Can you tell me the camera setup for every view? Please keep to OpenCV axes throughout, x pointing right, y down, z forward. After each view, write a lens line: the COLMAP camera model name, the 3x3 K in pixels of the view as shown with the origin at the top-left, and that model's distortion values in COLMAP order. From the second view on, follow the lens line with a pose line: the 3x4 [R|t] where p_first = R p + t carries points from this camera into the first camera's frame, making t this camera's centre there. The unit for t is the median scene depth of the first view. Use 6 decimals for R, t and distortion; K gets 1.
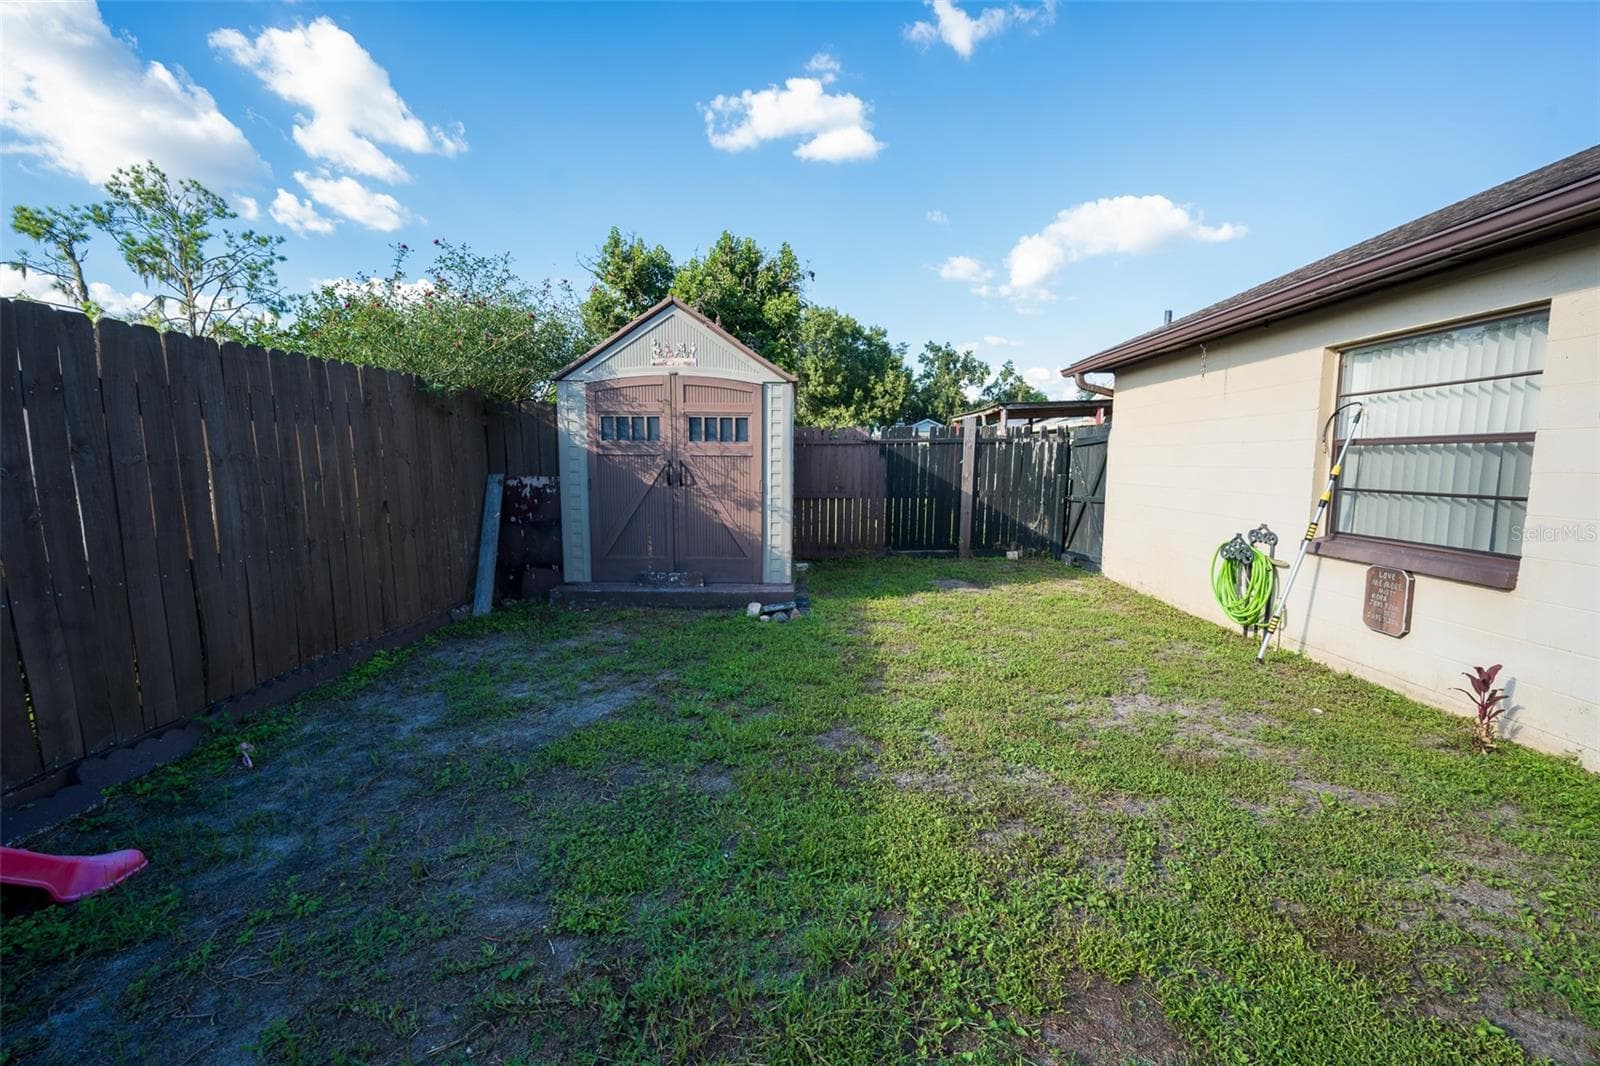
lens RADIAL K [[709.6, 0, 803.4], [0, 709.6, 536.2], [0, 0, 1]] dist [0.000774, 0.001440]
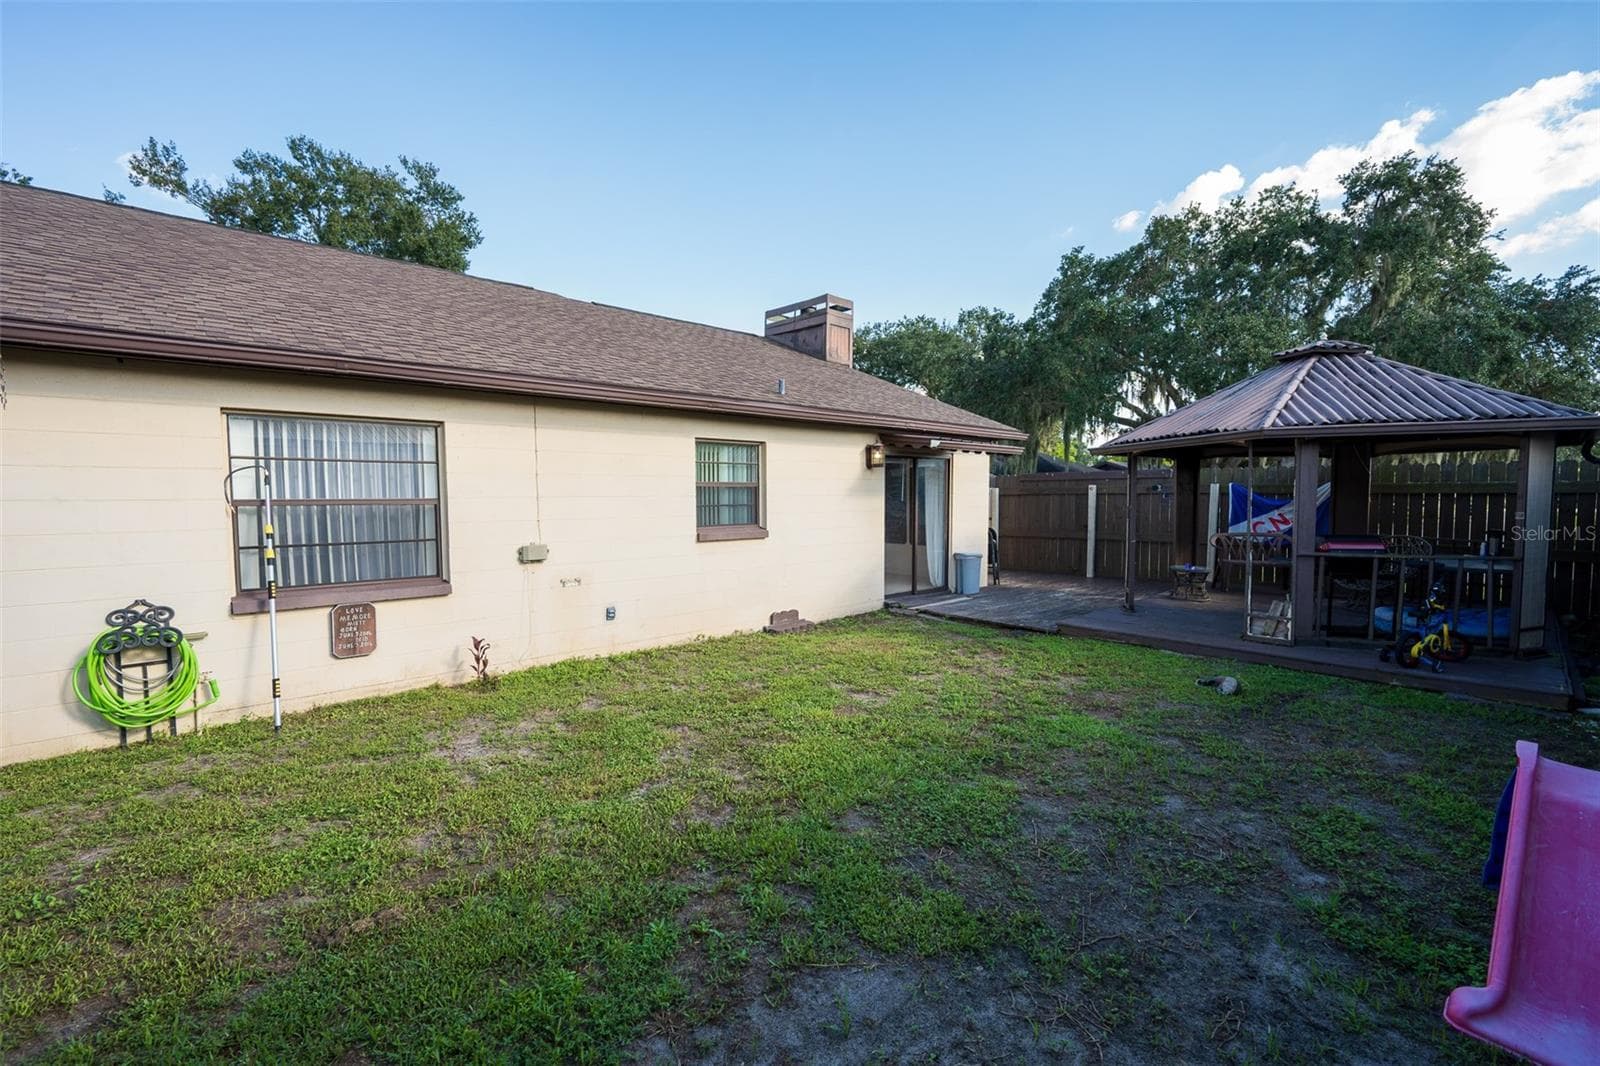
lens RADIAL K [[672.9, 0, 800.5], [0, 672.9, 526.8], [0, 0, 1]] dist [-0.000660, 0.000099]
pose [[-0.700565, -0.031369, 0.712899, -0.524343], [0.079104, 0.989462, 0.121274, -0.158215], [-0.709191, 0.141354, -0.690701, 1.146951]]
